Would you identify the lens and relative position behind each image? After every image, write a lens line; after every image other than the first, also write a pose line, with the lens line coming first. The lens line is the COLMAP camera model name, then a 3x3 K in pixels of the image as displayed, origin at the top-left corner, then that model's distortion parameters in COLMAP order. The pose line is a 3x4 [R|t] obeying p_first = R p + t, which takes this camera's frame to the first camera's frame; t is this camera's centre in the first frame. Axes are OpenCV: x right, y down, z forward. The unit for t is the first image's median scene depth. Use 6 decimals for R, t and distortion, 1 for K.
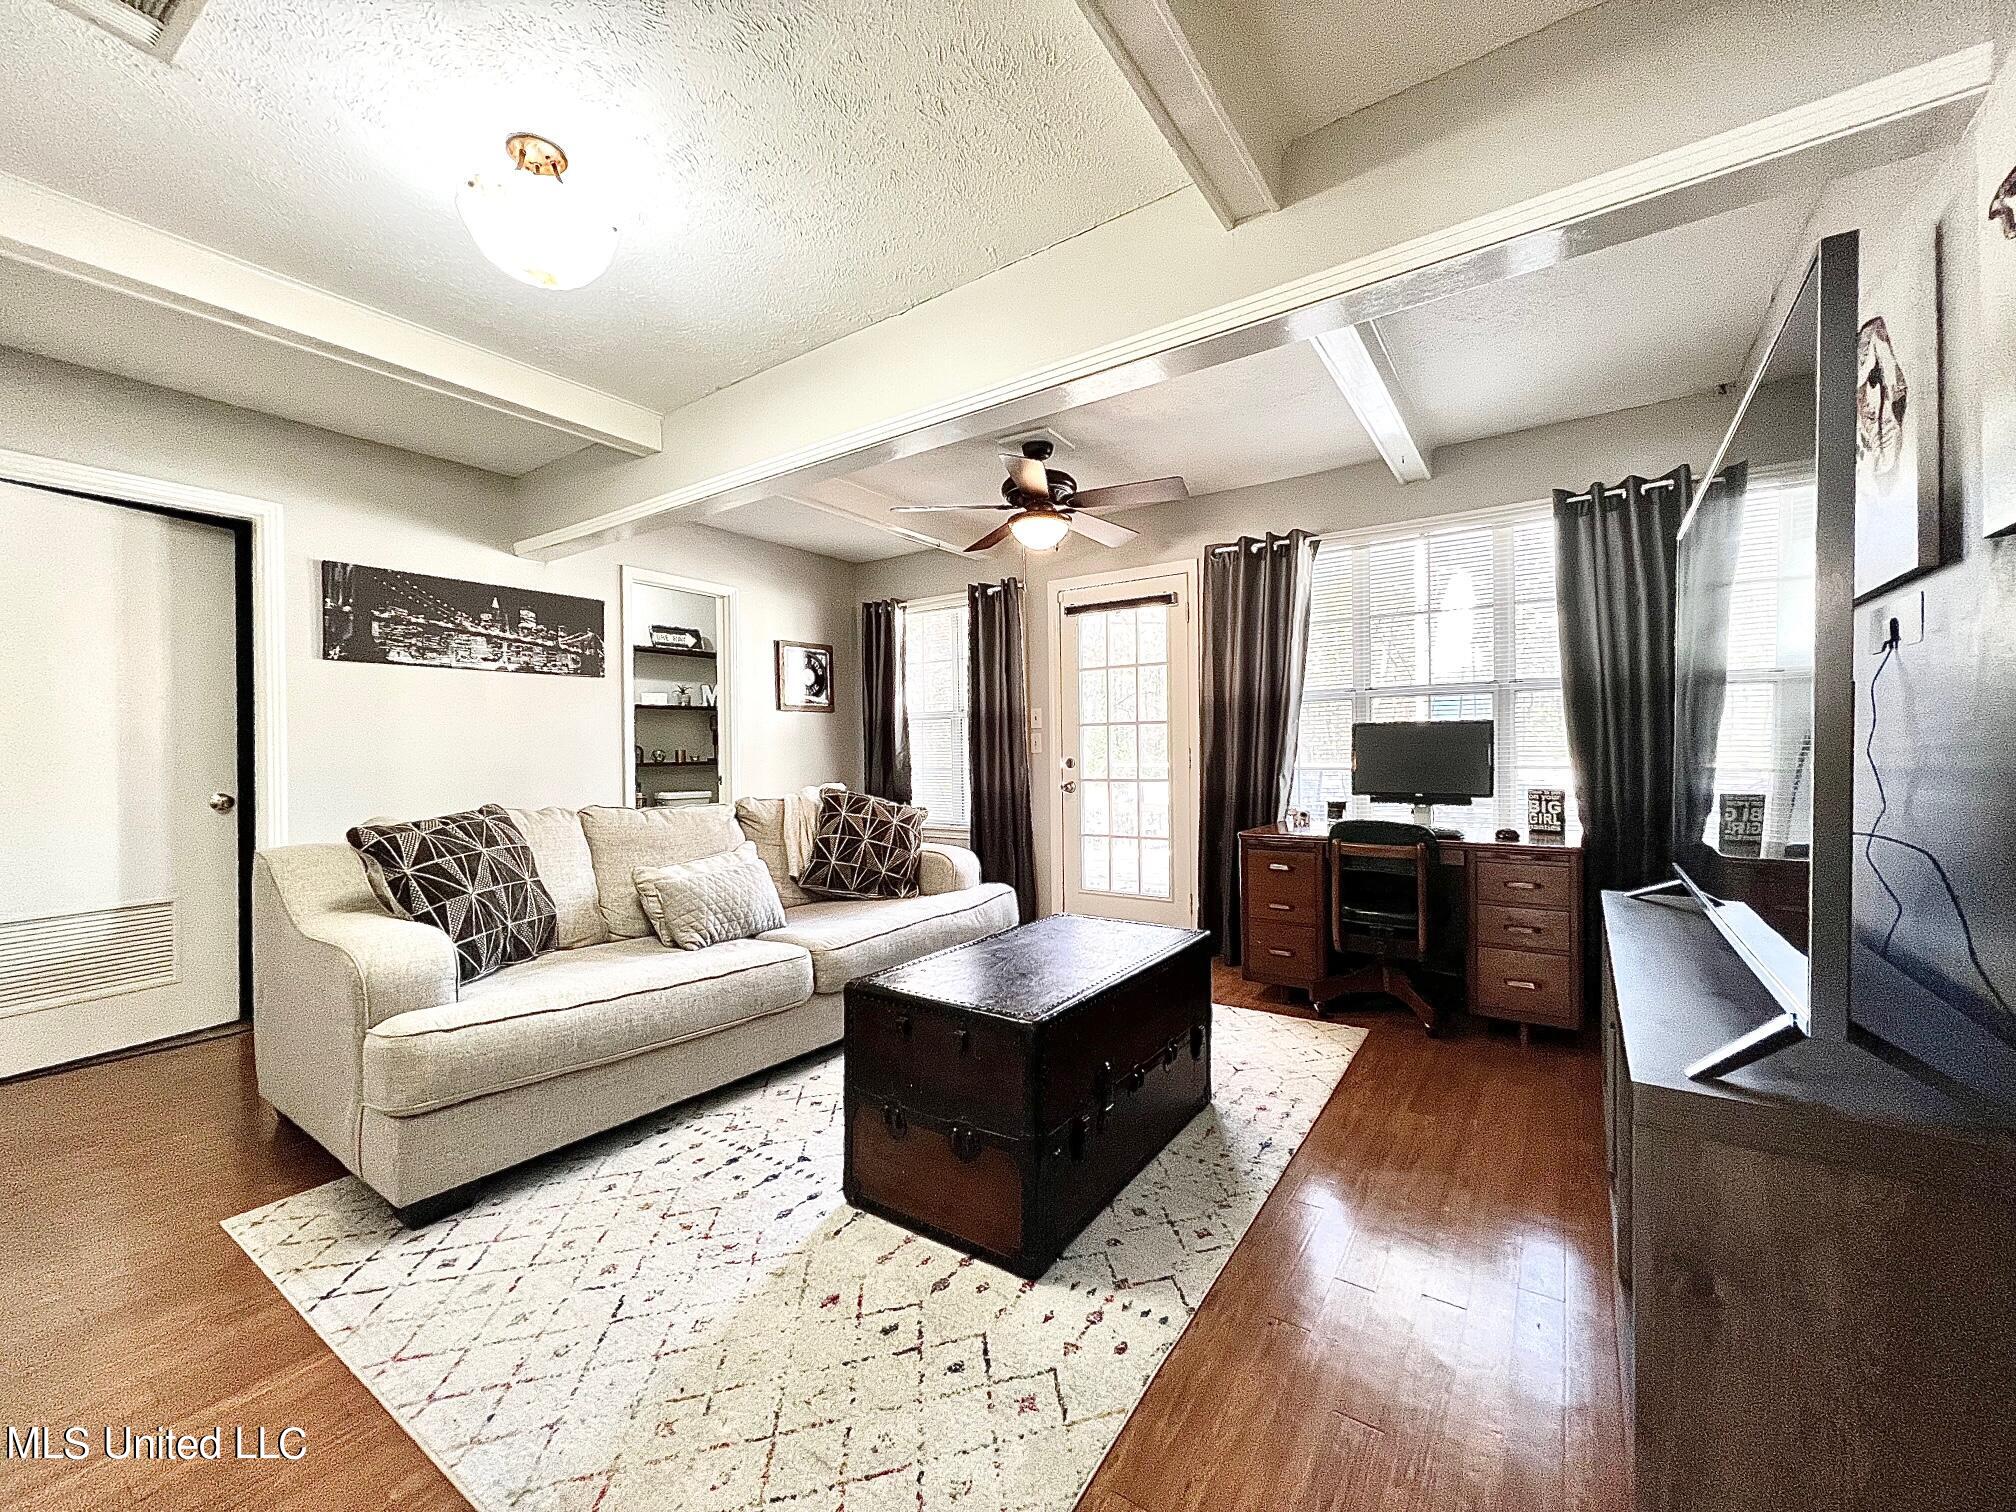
lens RADIAL K [[808.8, 0, 1002.8], [0, 808.8, 757.6], [0, 0, 1]] dist [0.002478, -0.000501]
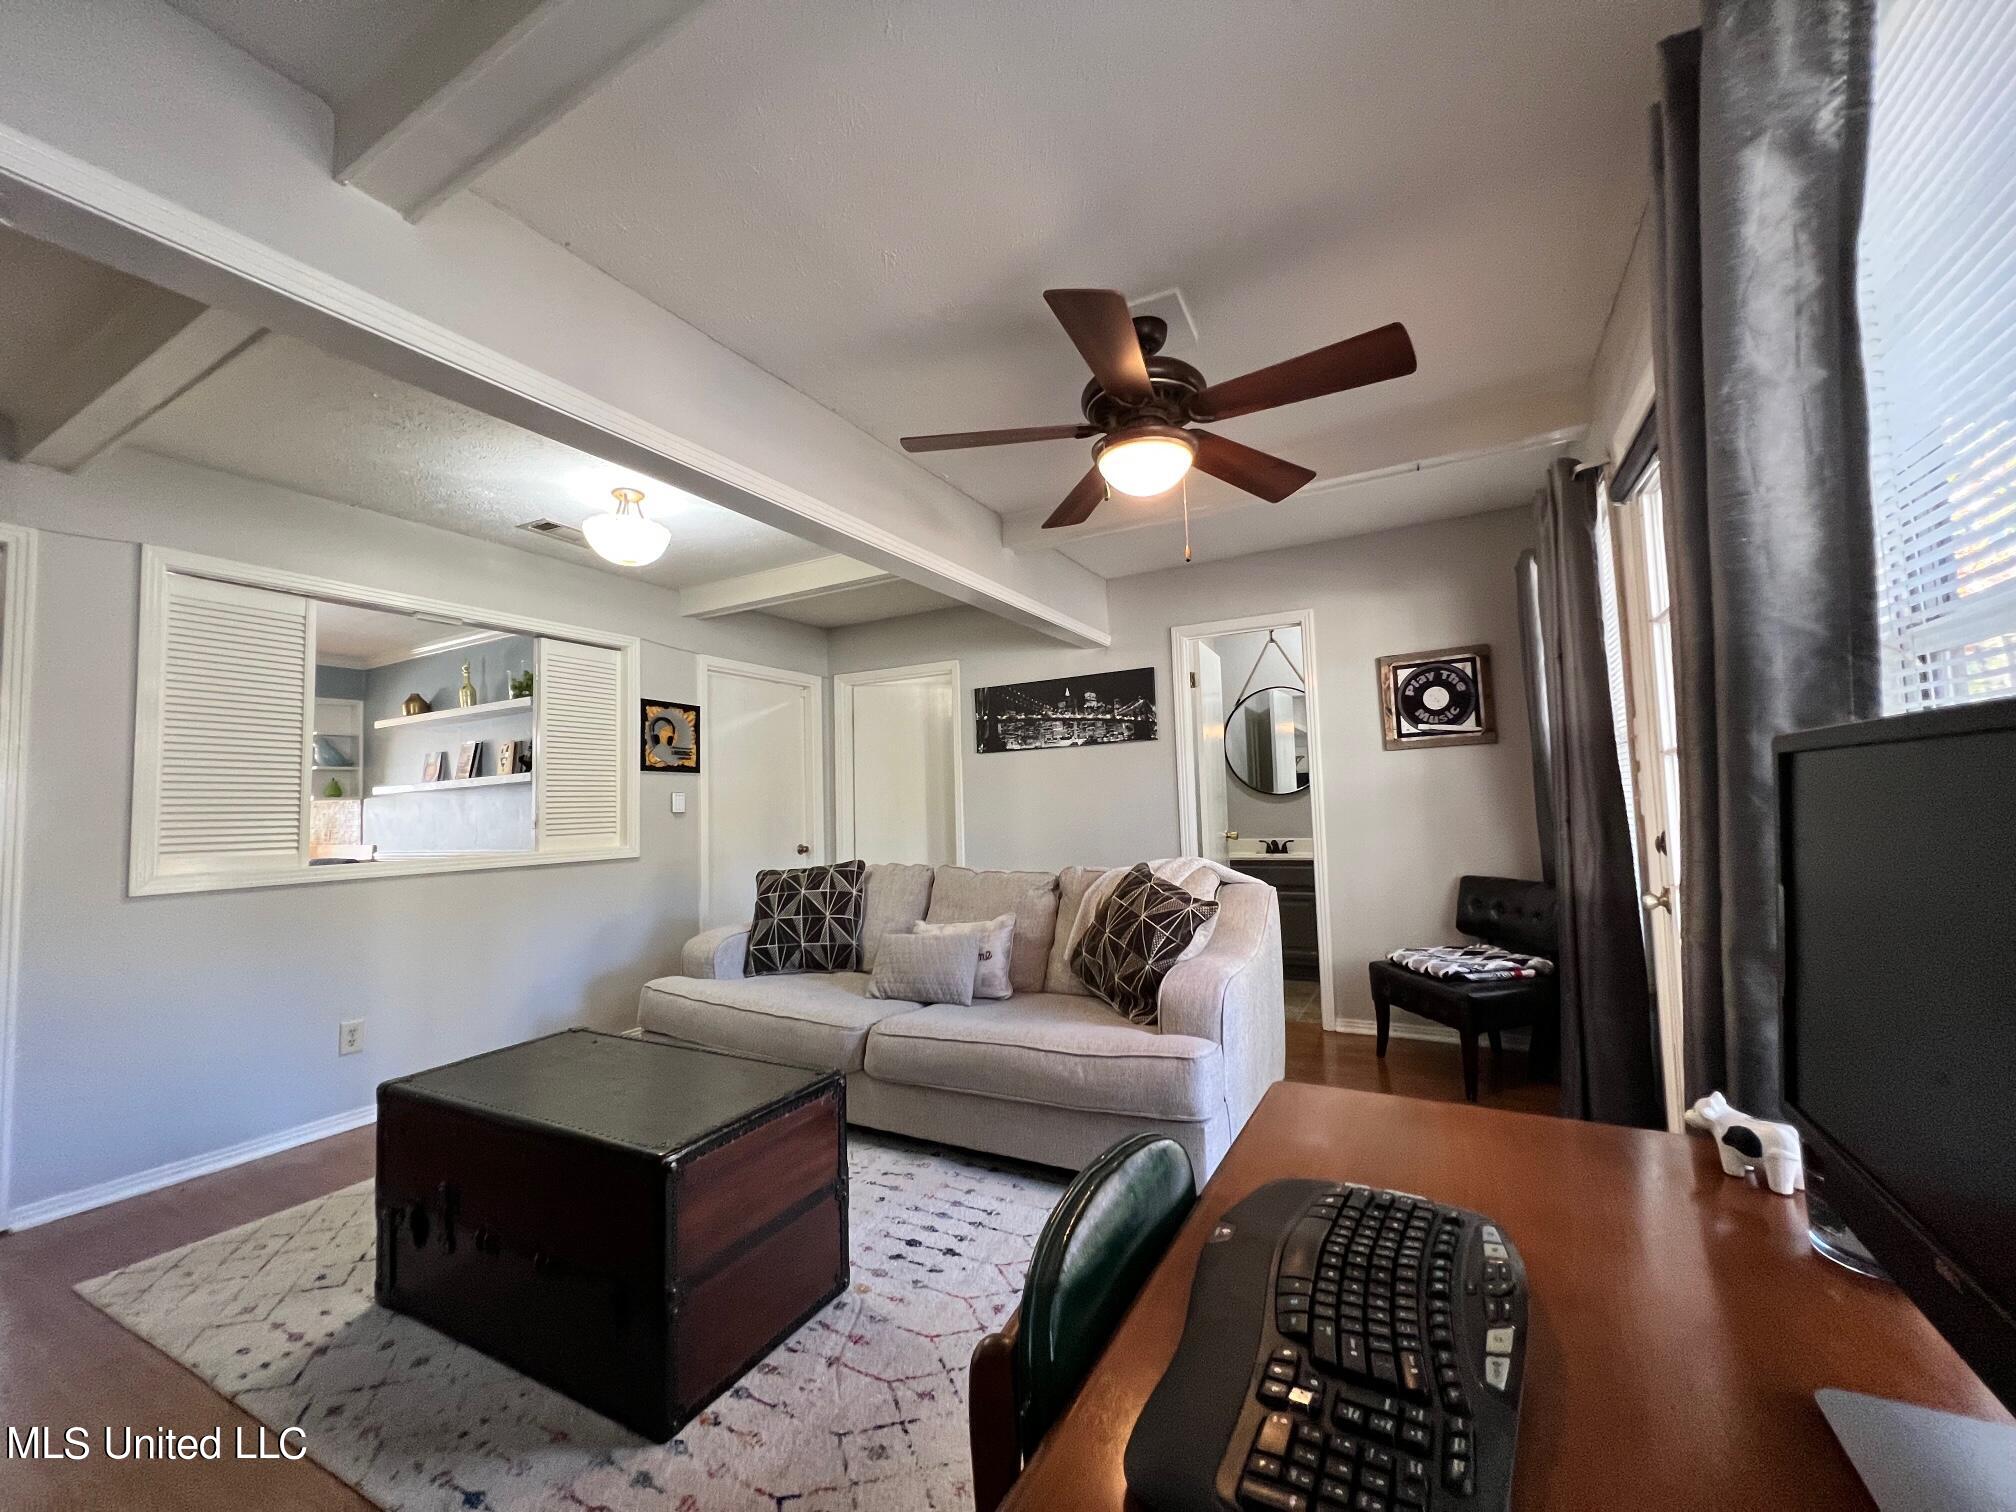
lens RADIAL K [[808.8, 0, 1005.7], [0, 808.8, 760.0], [0, 0, 1]] dist [0.002478, -0.000501]
pose [[0.107089, -0.050123, -0.992985, 0.621956], [0.025844, 0.998531, -0.047615, -0.033204], [0.993913, -0.020564, 0.108227, 0.821879]]
